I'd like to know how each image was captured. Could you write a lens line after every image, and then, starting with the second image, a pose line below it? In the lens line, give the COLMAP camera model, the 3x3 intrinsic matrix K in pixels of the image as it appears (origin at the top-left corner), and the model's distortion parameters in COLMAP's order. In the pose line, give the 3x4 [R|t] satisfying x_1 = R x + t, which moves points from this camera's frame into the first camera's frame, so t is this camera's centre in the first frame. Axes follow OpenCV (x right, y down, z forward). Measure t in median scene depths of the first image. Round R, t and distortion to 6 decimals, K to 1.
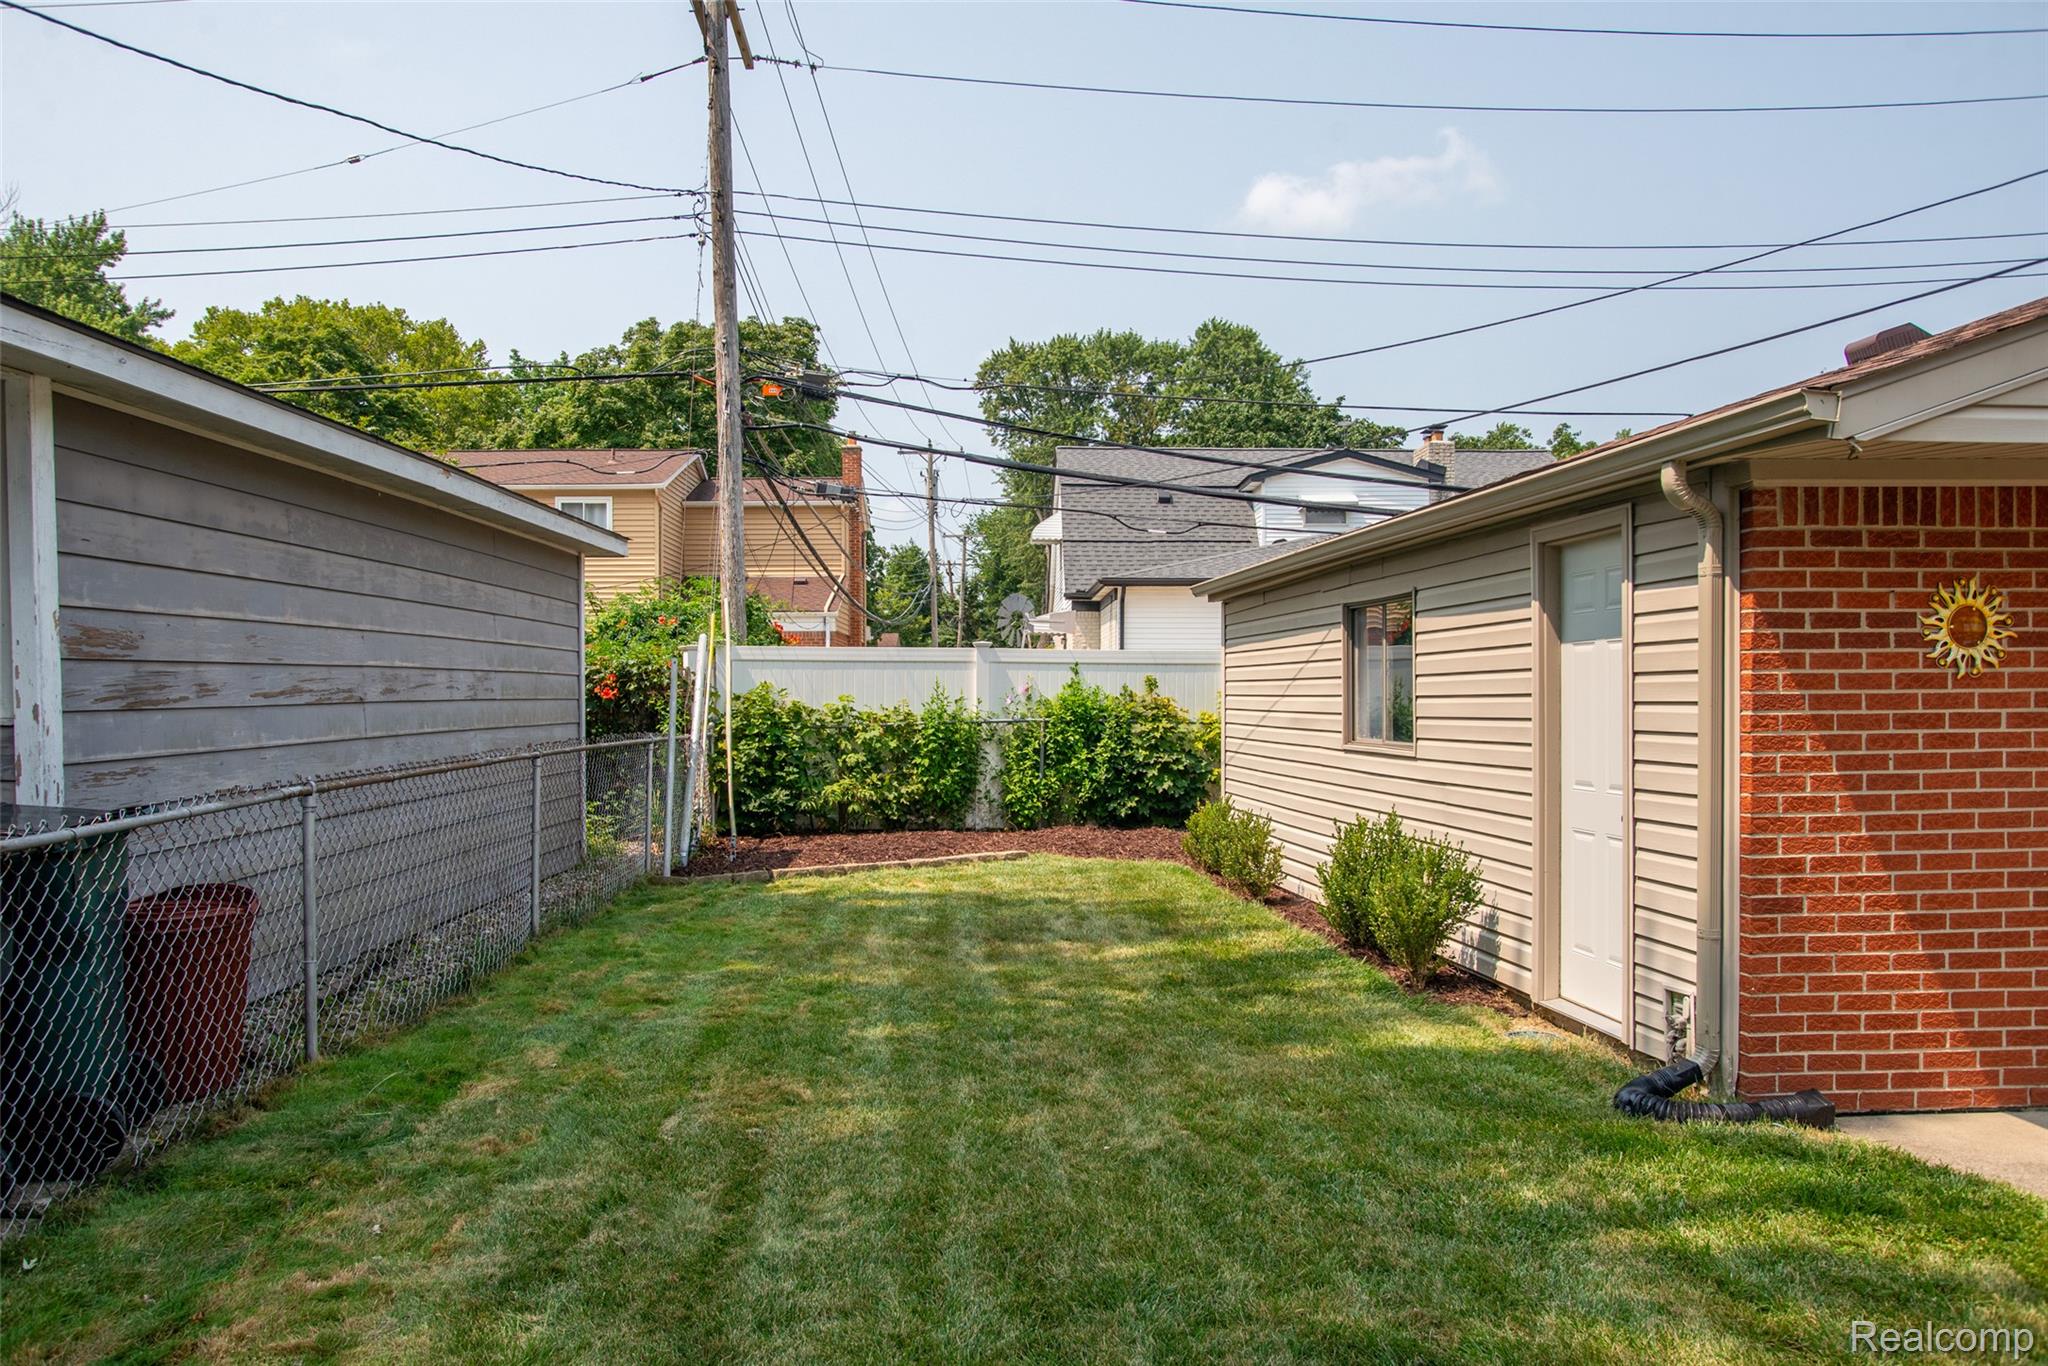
lens RADIAL K [[1545.8, 0, 1035.0], [0, 1545.8, 679.7], [0, 0, 1]] dist [-0.028228, 0.028332]
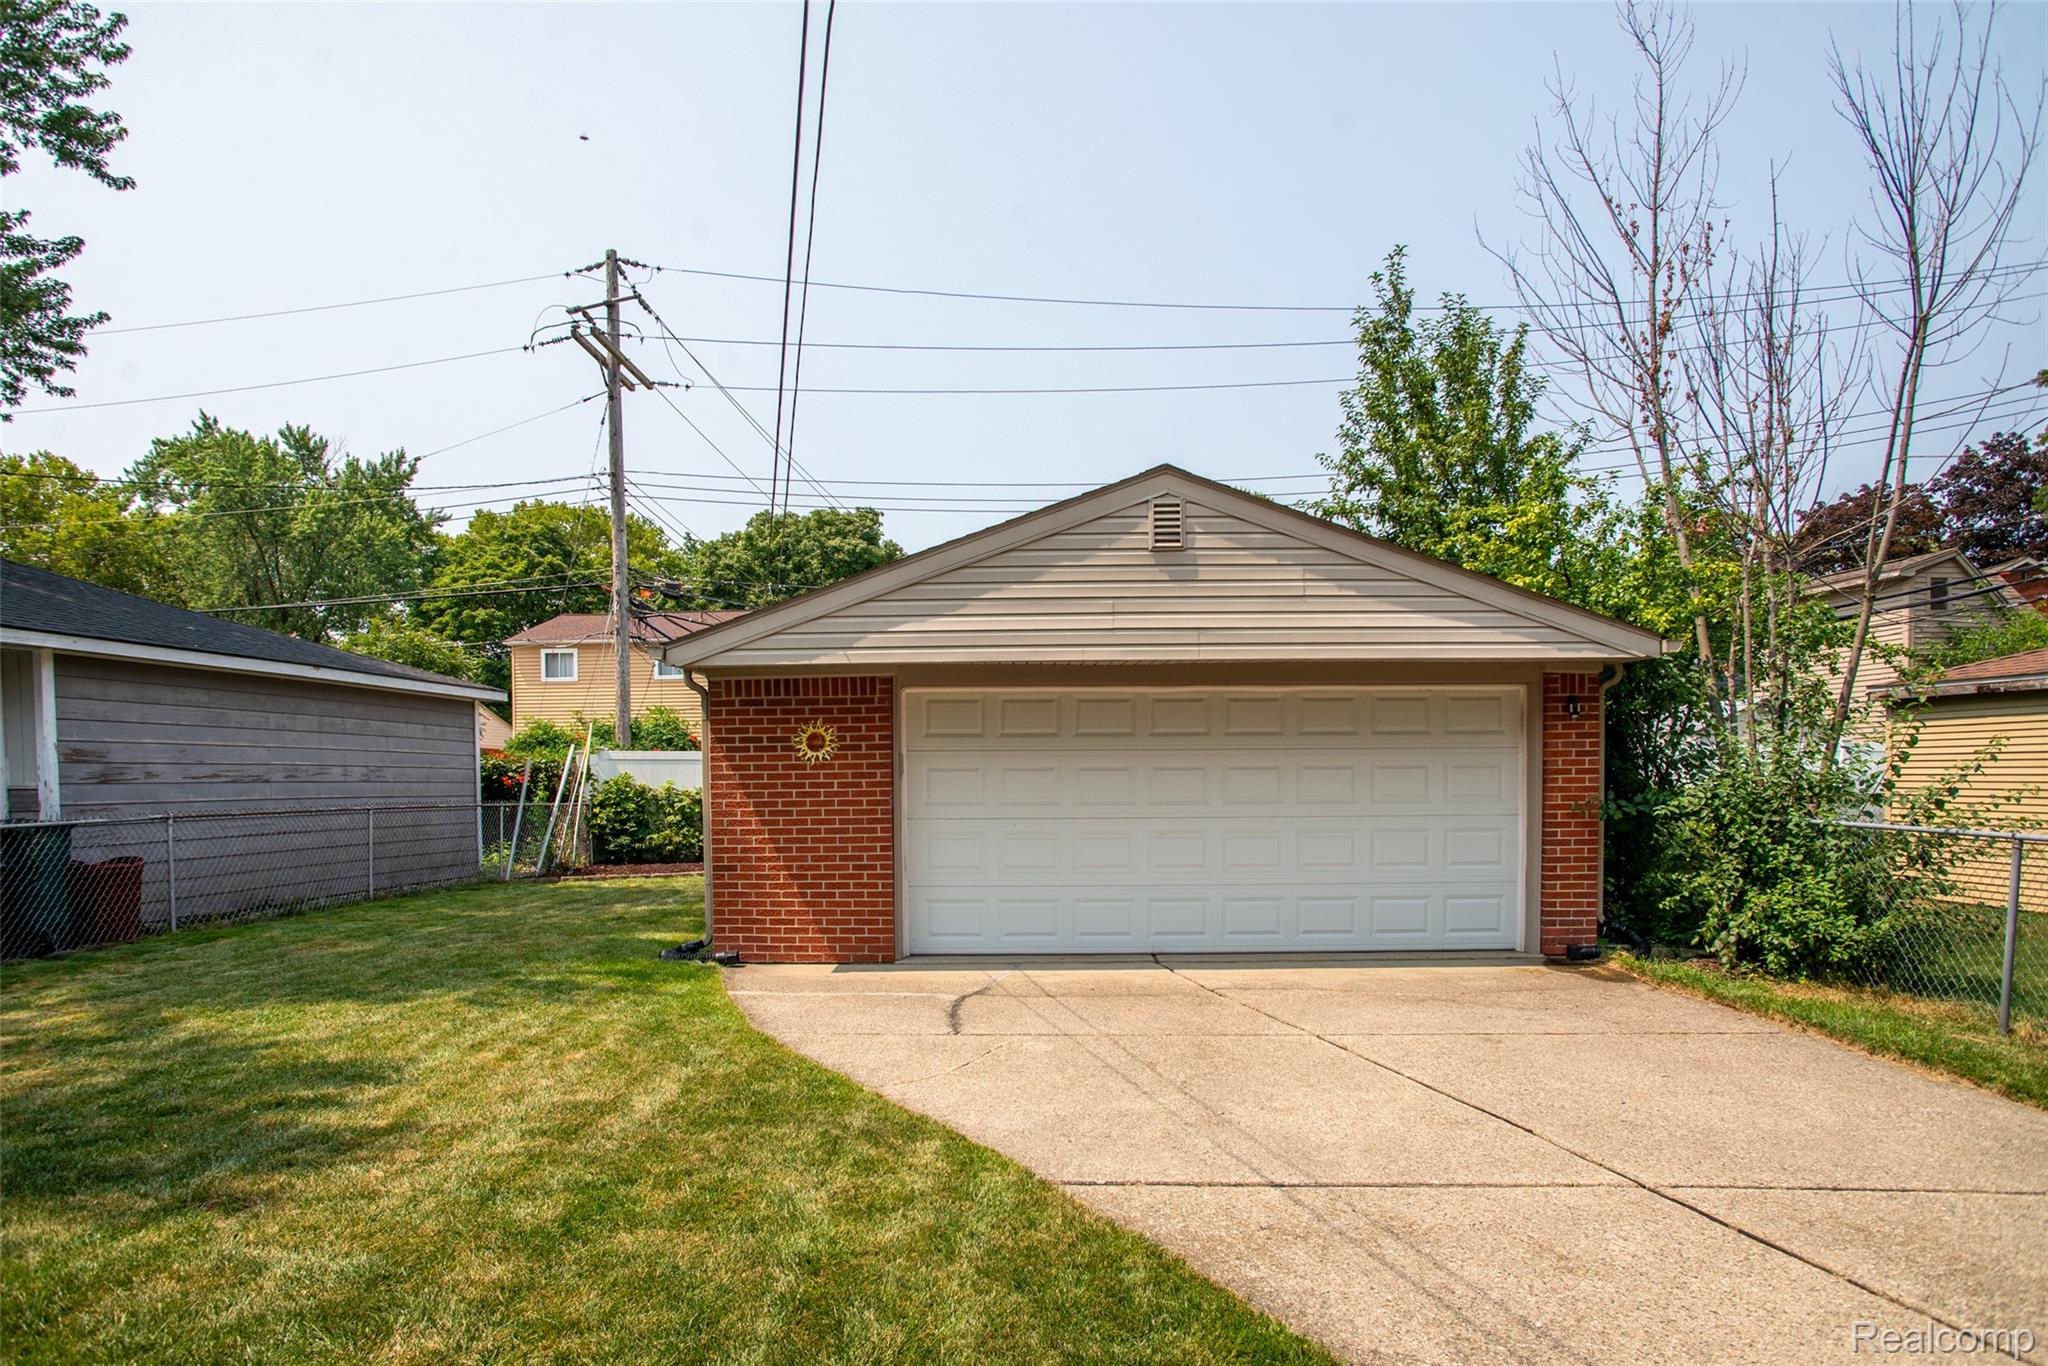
lens RADIAL K [[1207.0, 0, 977.9], [0, 1207.0, 785.0], [0, 0, 1]] dist [-0.052372, 0.001710]
pose [[0.992379, -0.002596, -0.123197, 1.045076], [0.003913, 0.999938, 0.010454, 0.009256], [0.123162, -0.010856, 0.992327, -0.674543]]
